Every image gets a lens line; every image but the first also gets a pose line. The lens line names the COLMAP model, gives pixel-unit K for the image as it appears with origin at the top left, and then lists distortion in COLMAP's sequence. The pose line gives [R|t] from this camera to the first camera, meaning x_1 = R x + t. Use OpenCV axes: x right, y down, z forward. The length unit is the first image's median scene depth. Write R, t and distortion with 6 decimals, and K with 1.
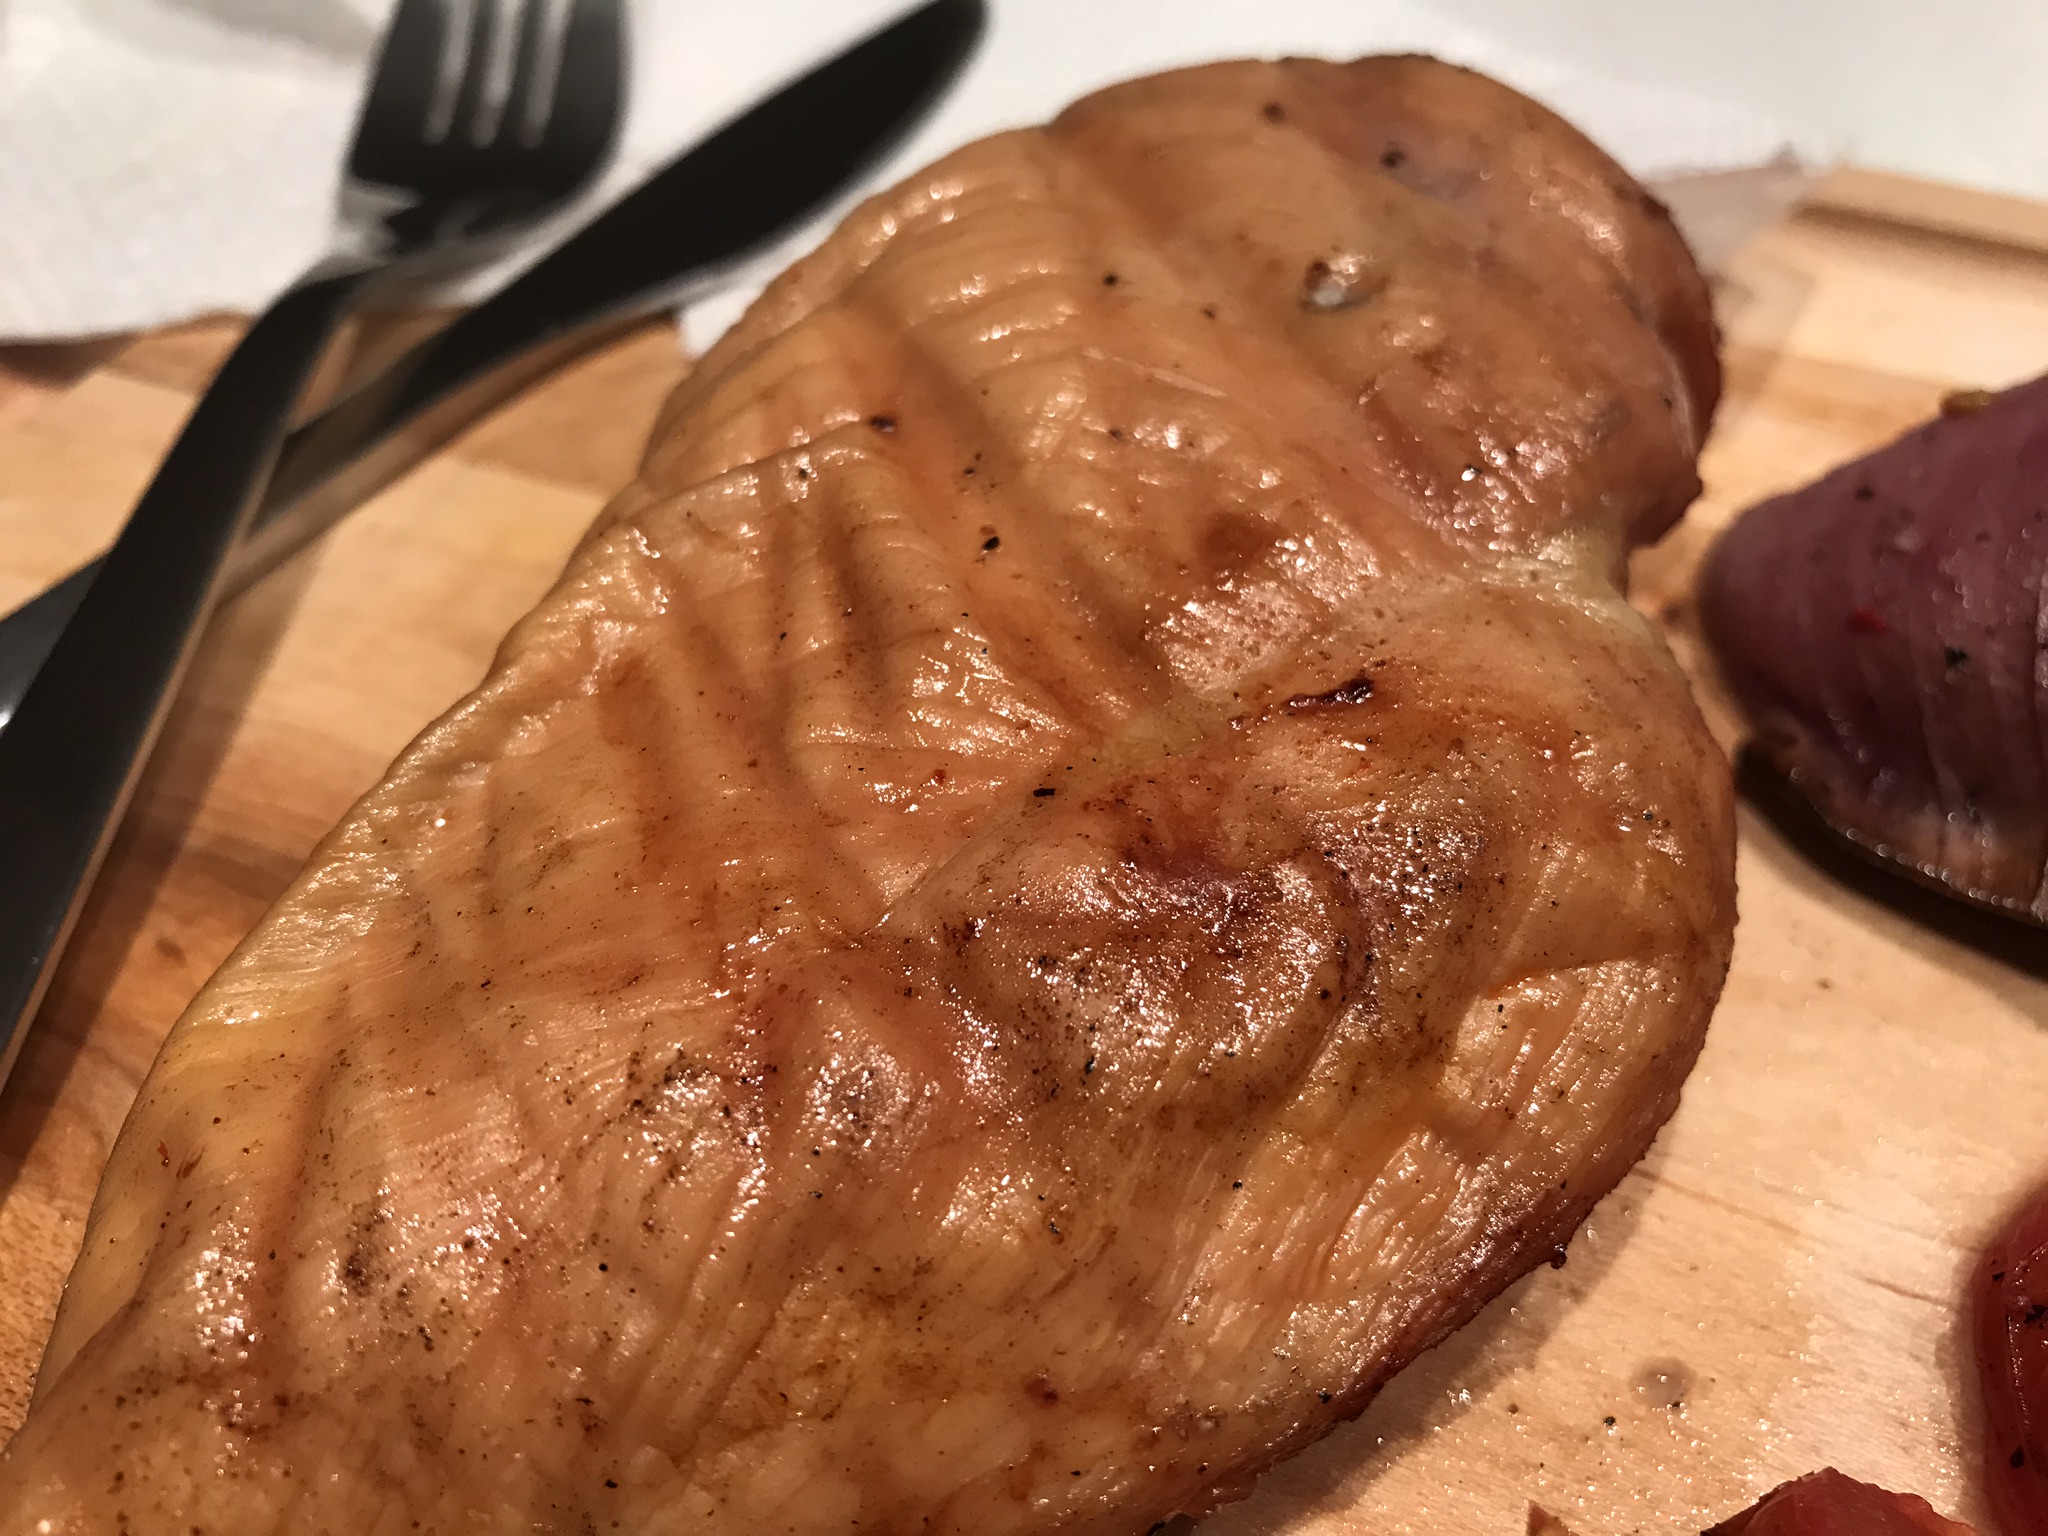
lens RADIAL K [[1687.0, 0, 1024.0], [0, 1687.0, 768.0], [0, 0, 1]] dist [-0.039885, 0.000685]
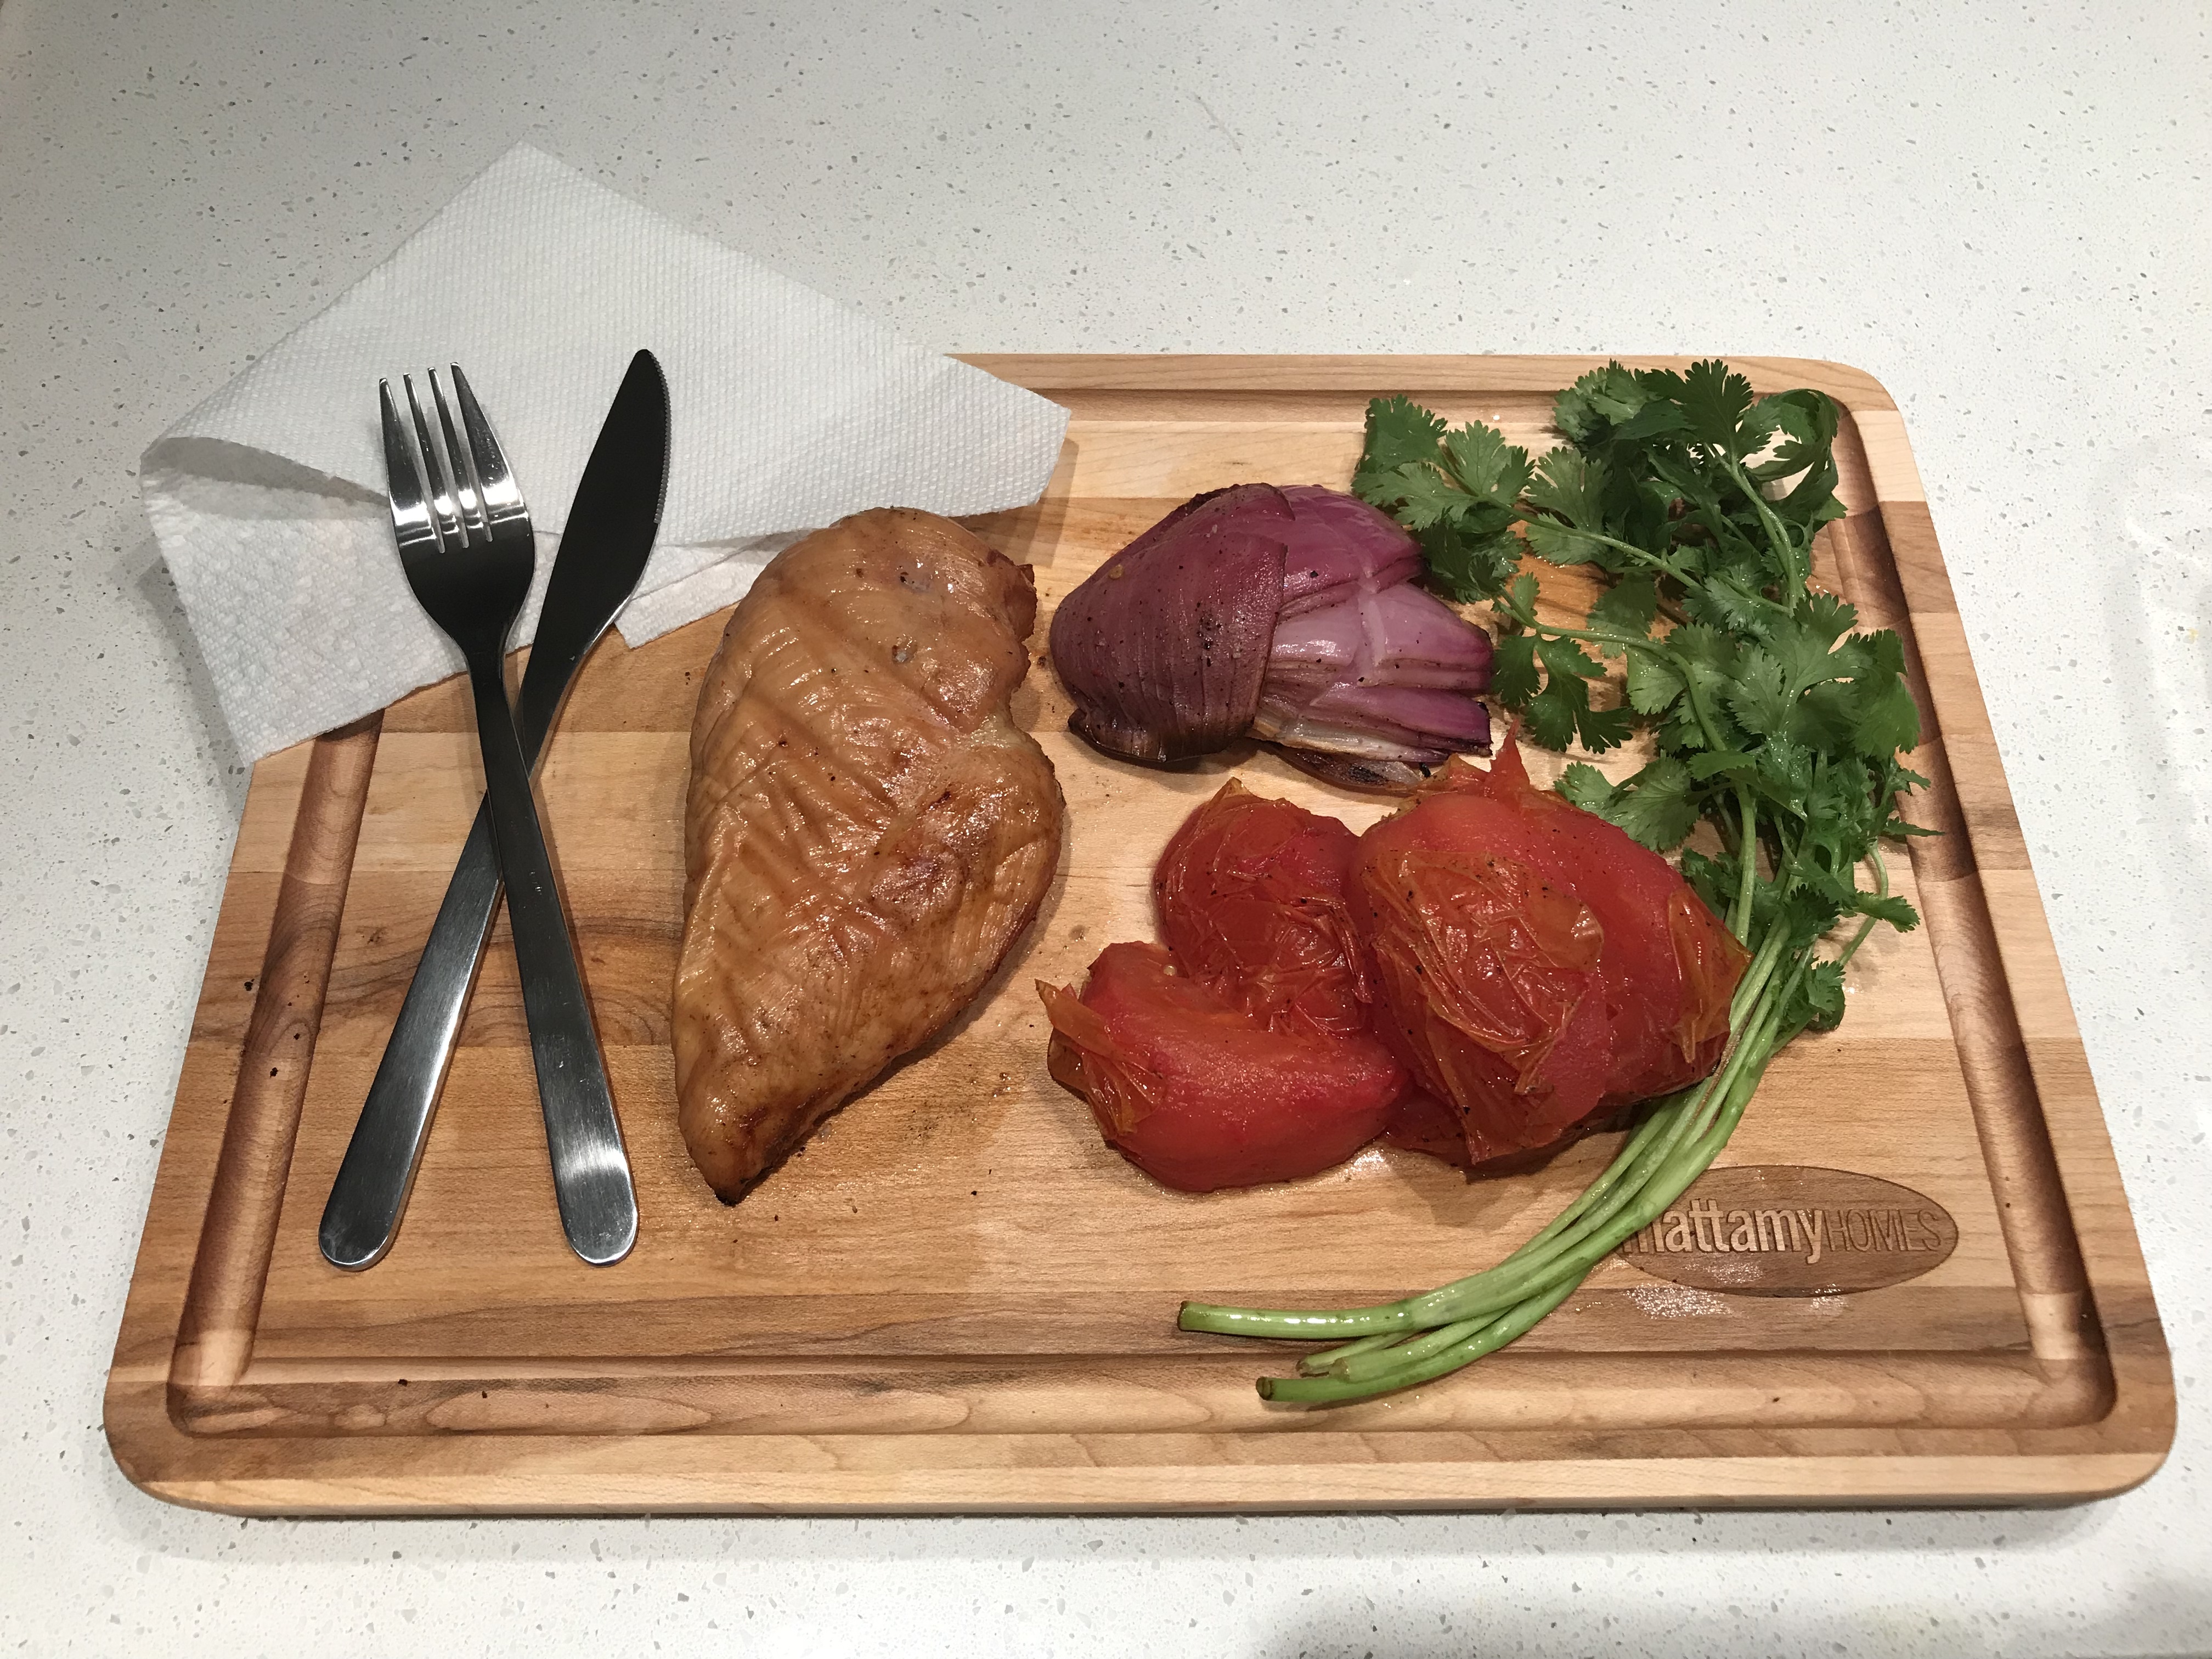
lens RADIAL K [[1869.5, 0, 1106.0], [0, 1869.5, 829.5], [0, 0, 1]] dist [0.008039, 0.005786]
pose [[0.927019, -0.326537, 0.184415, -0.276210], [0.254118, 0.908610, 0.331440, -1.338818], [-0.275789, -0.260388, 0.925277, -3.126216]]
